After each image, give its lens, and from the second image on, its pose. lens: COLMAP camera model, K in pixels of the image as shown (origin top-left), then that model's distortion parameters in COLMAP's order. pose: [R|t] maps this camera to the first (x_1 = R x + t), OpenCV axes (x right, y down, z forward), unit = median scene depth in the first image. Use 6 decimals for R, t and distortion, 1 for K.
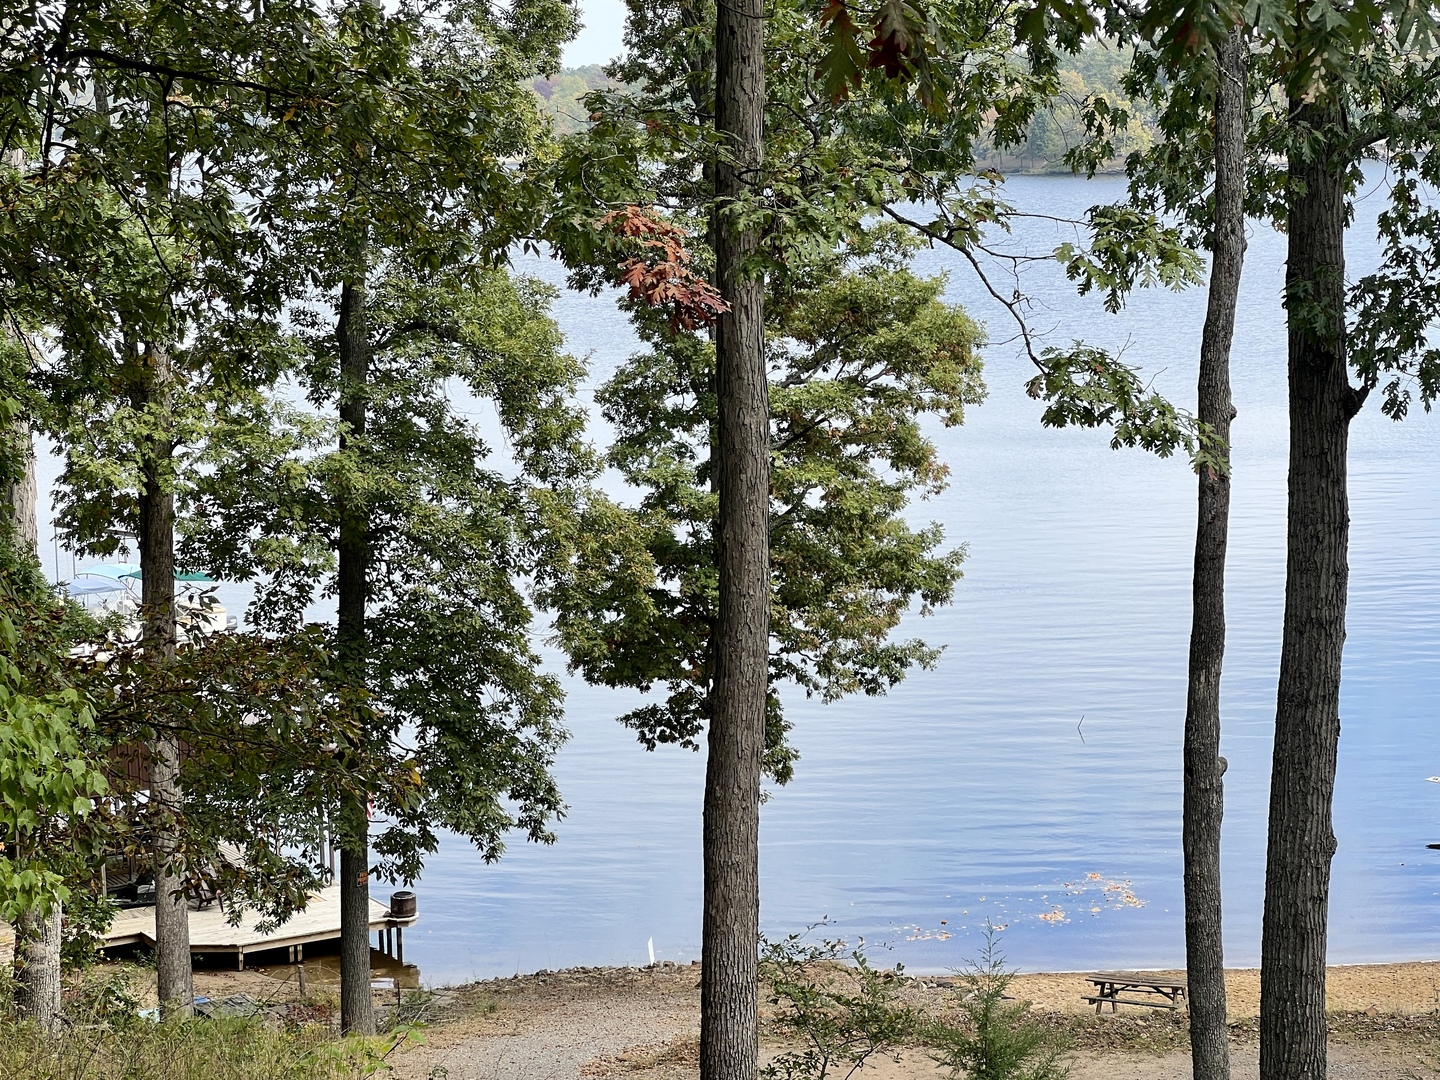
lens RADIAL K [[3335.0, 0, 717.6], [0, 3335.0, 533.8], [0, 0, 1]] dist [0.044423, 0.000000]
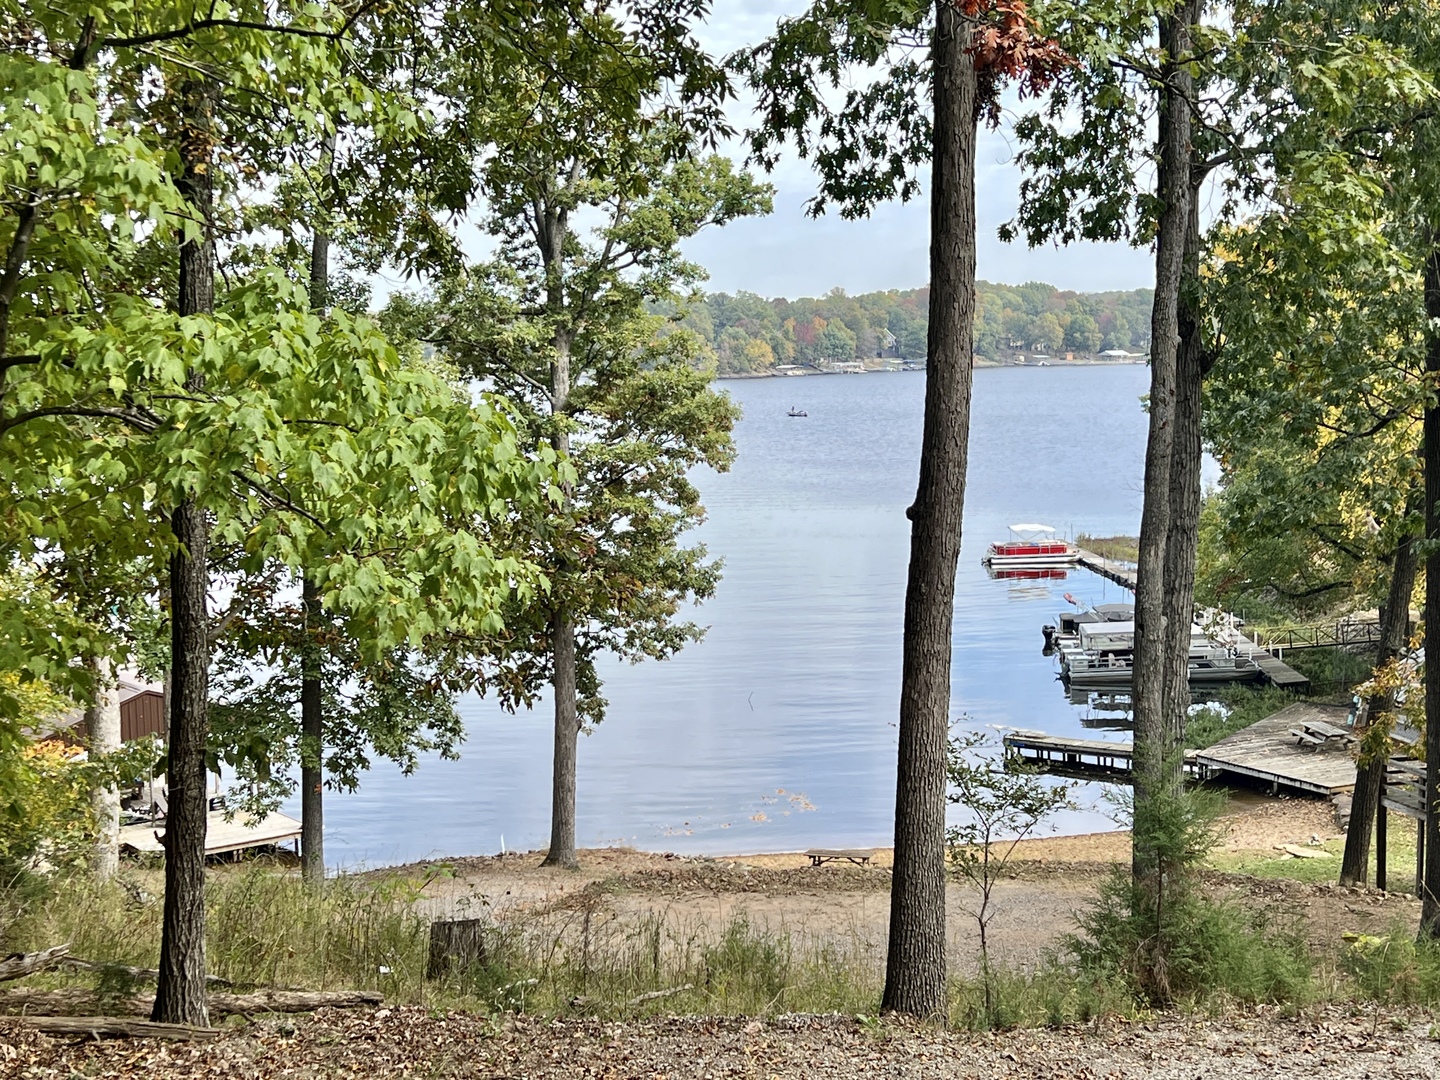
lens RADIAL K [[2039.6, 0, 725.3], [0, 2039.6, 547.8], [0, 0, 1]] dist [0.237083, 0.000000]
pose [[0.988791, -0.001922, 0.149294, -0.060142], [0.007155, 0.999378, -0.034521, 0.030655], [-0.149135, 0.035203, 0.988190, 0.112795]]
